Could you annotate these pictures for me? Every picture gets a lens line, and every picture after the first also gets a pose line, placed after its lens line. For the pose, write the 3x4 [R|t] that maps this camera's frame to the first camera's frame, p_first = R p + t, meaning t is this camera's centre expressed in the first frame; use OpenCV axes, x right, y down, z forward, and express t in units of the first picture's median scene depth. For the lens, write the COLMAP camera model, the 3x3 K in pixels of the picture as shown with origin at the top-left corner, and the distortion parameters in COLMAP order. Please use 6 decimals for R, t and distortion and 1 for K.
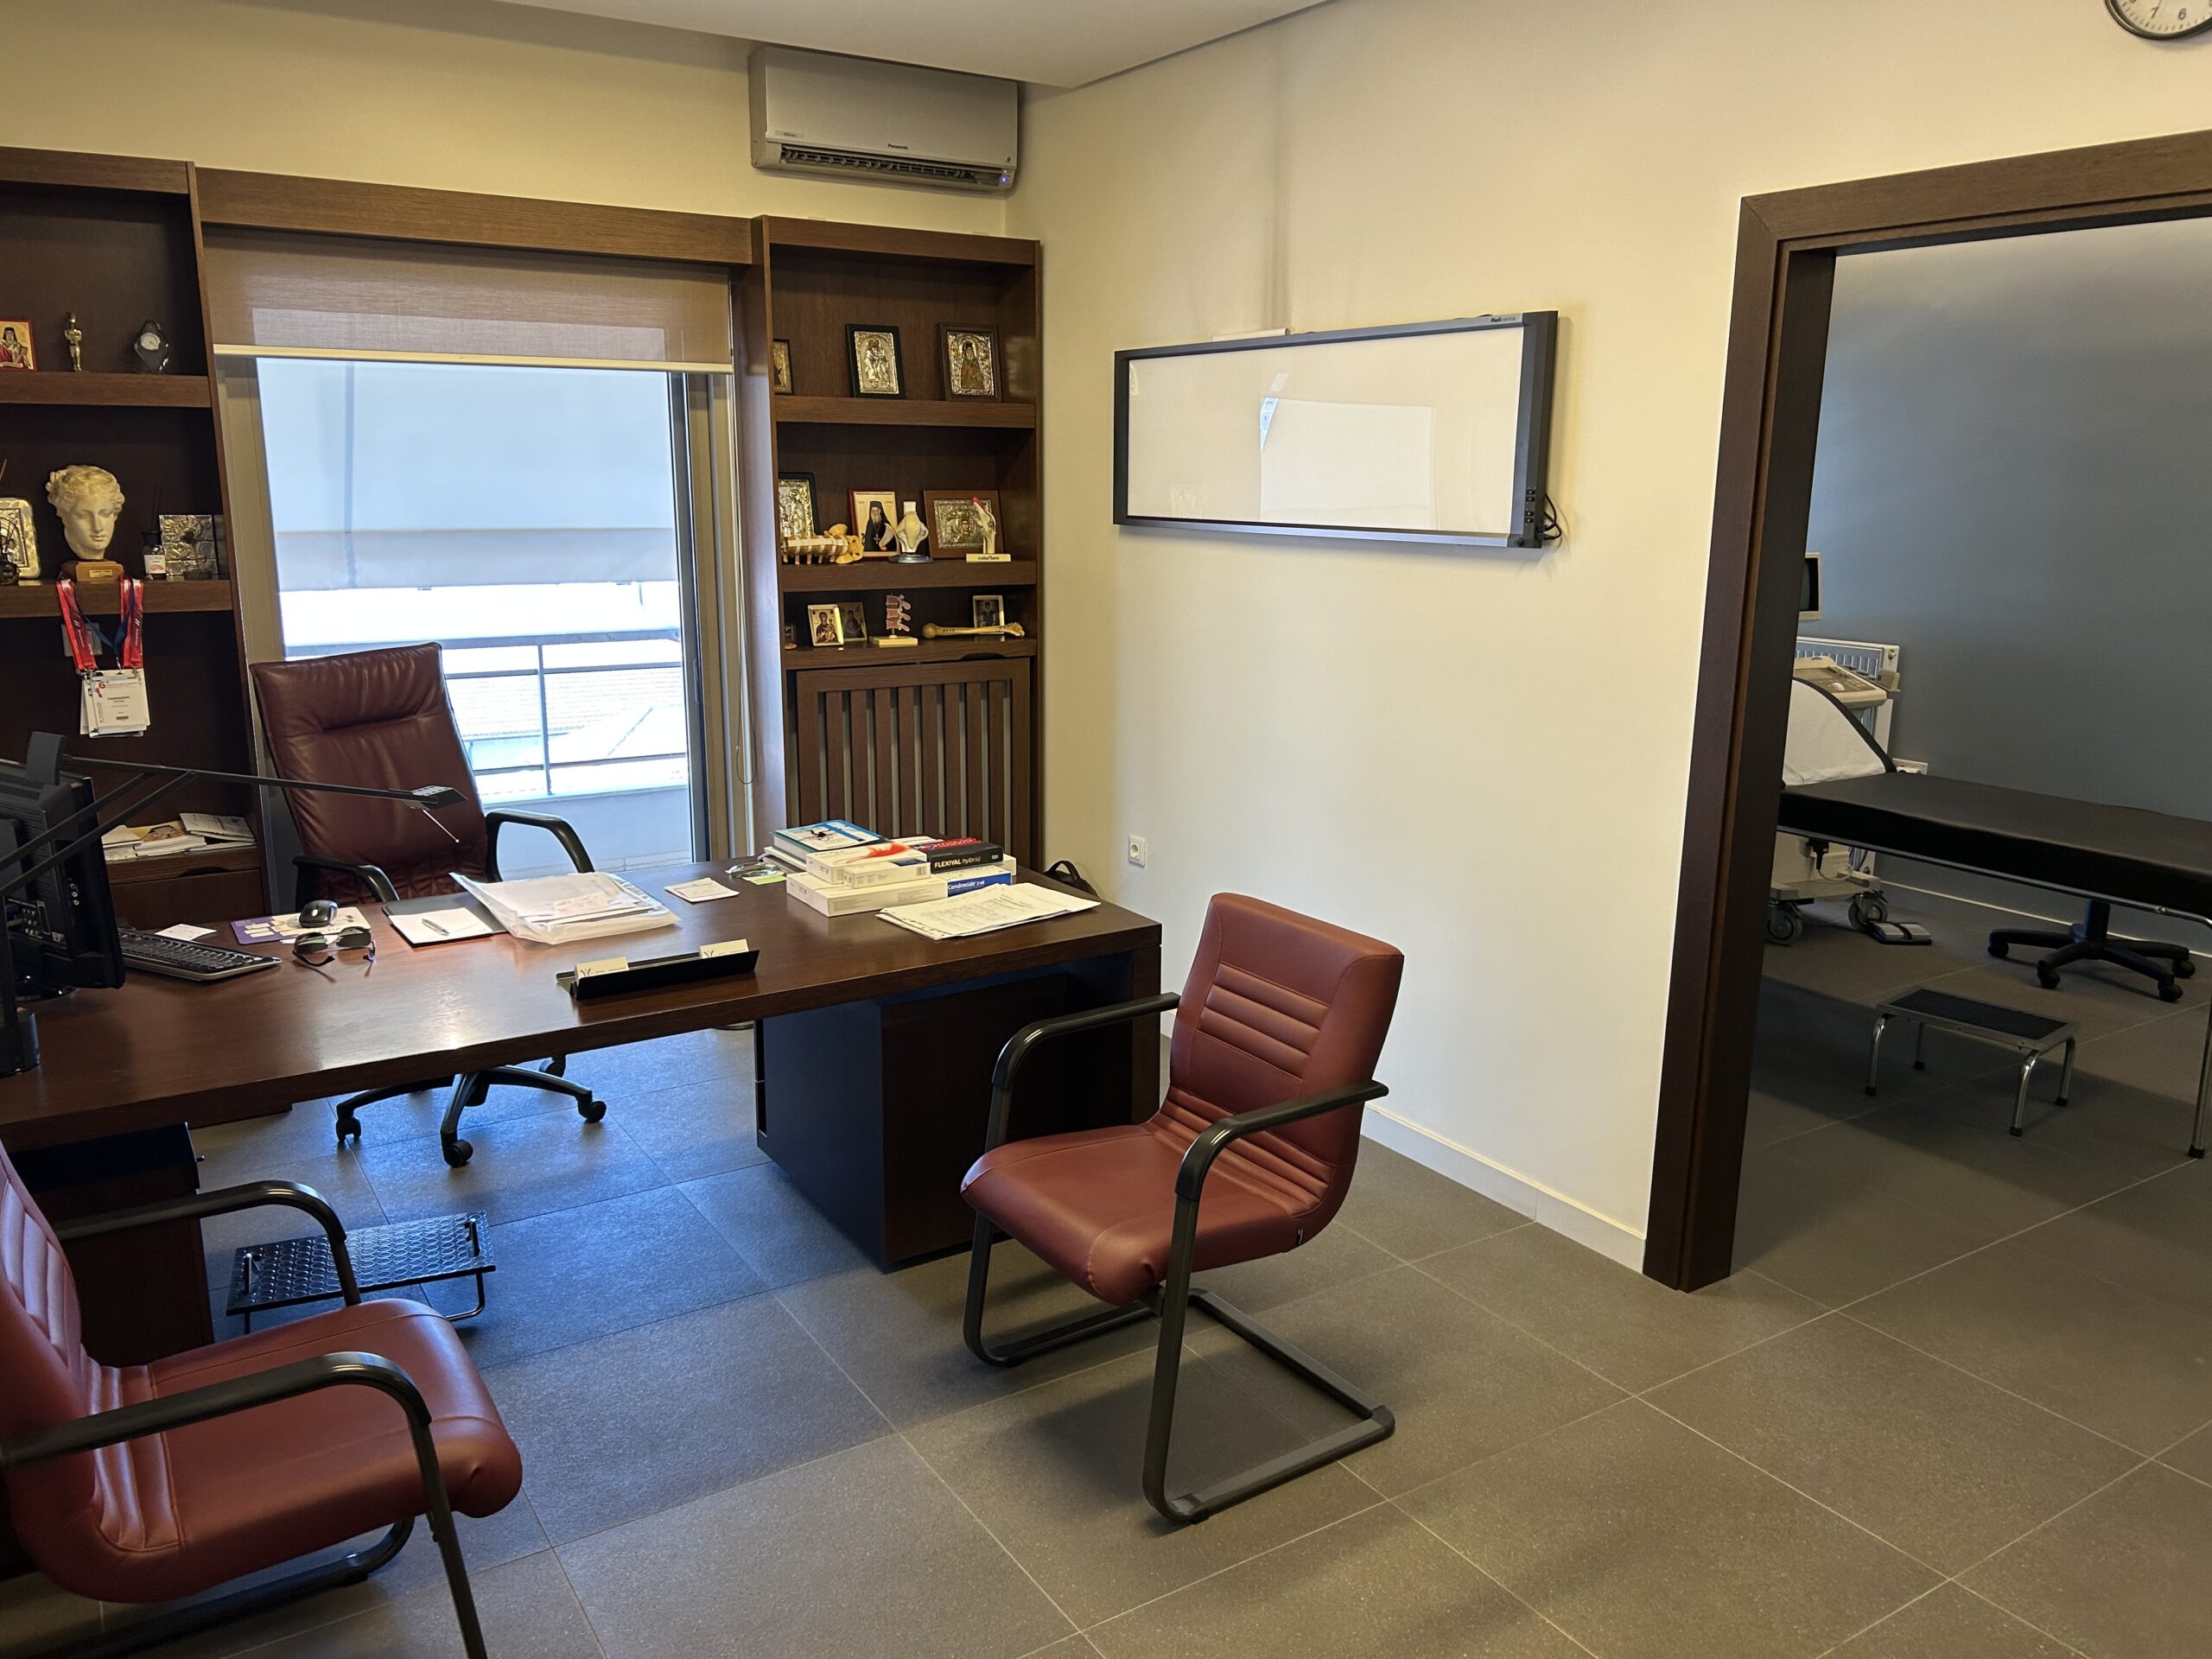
lens RADIAL K [[1682.0, 0, 1073.4], [0, 1682.0, 871.0], [0, 0, 1]] dist [0.071451, -0.078396]
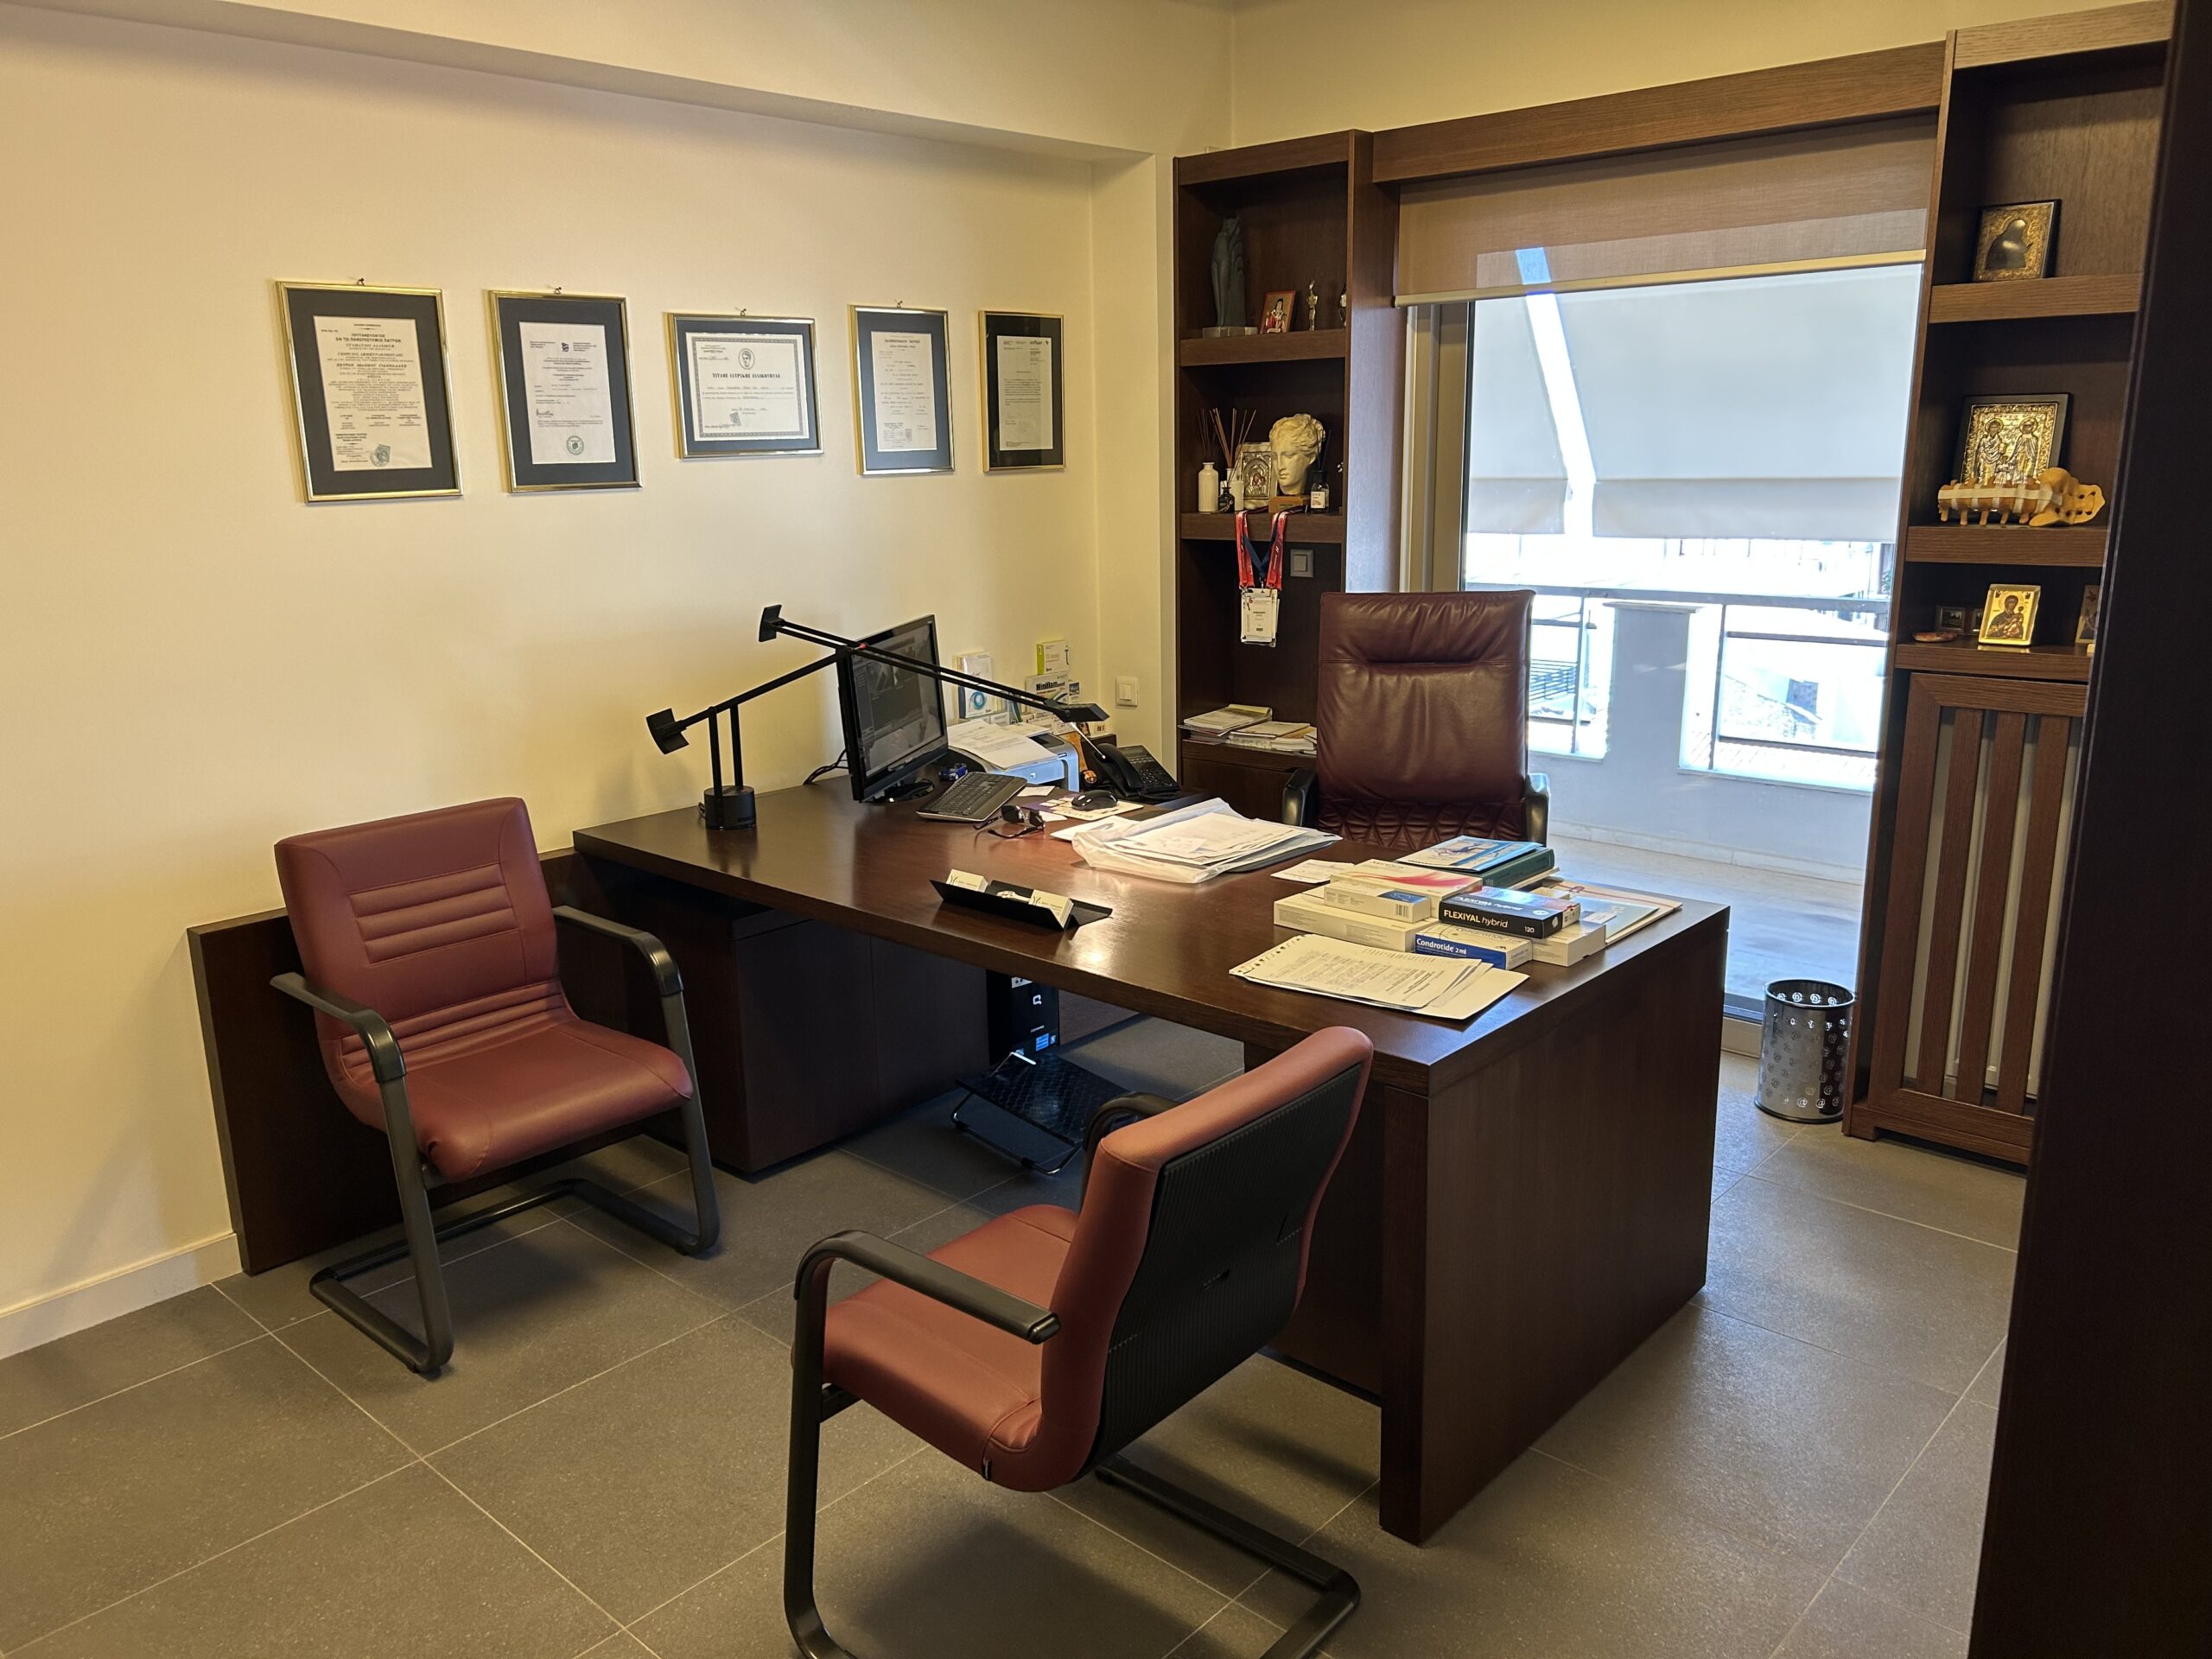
lens RADIAL K [[1680.2, 0, 1075.9], [0, 1680.2, 828.9], [0, 0, 1]] dist [0.063537, -0.062910]
pose [[0.268926, 0.210800, -0.939810, 0.528022], [-0.202519, 0.966318, 0.158795, -0.115331], [0.941629, 0.147625, 0.302559, 0.550576]]
